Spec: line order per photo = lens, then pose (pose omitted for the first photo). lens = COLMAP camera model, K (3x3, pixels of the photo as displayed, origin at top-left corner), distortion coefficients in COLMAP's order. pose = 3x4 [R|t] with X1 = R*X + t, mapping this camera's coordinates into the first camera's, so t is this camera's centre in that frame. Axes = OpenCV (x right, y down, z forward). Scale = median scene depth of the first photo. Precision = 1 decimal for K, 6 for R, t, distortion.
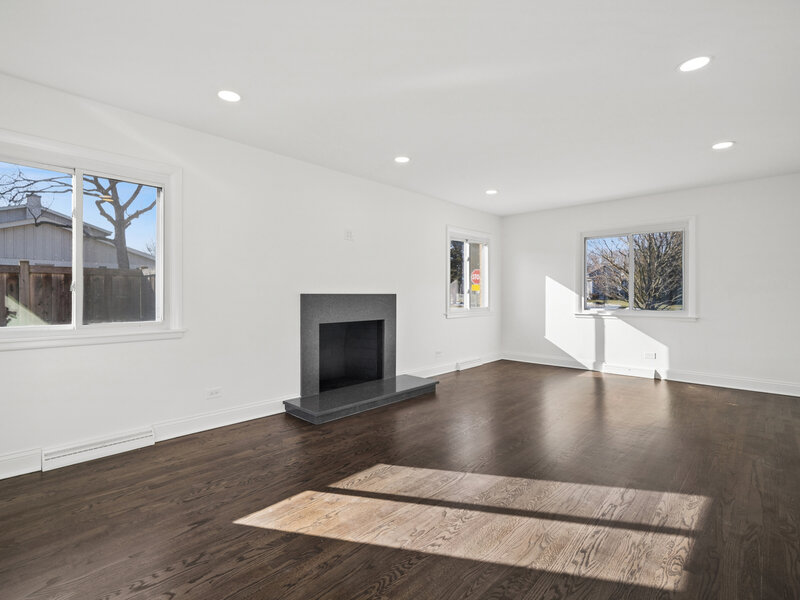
lens RADIAL K [[390.1, 0, 398.6], [0, 390.1, 296.2], [0, 0, 1]] dist [-0.000175, 0.000843]
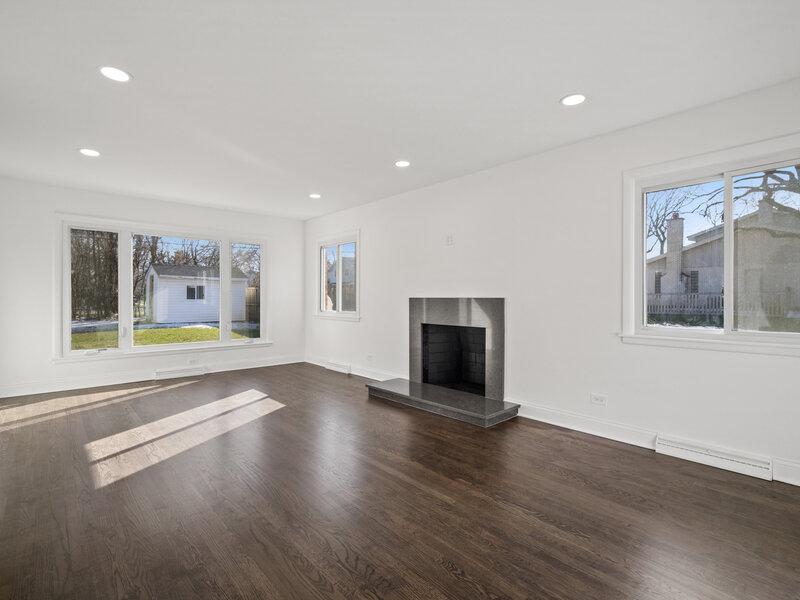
lens RADIAL K [[390.1, 0, 398.6], [0, 390.1, 299.5], [0, 0, 1]] dist [-0.000175, 0.000843]
pose [[-0.068881, 0.001803, -0.997623, 1.006498], [-0.007910, 0.999966, 0.002353, -0.002489], [0.997594, 0.008053, -0.068864, 1.053318]]
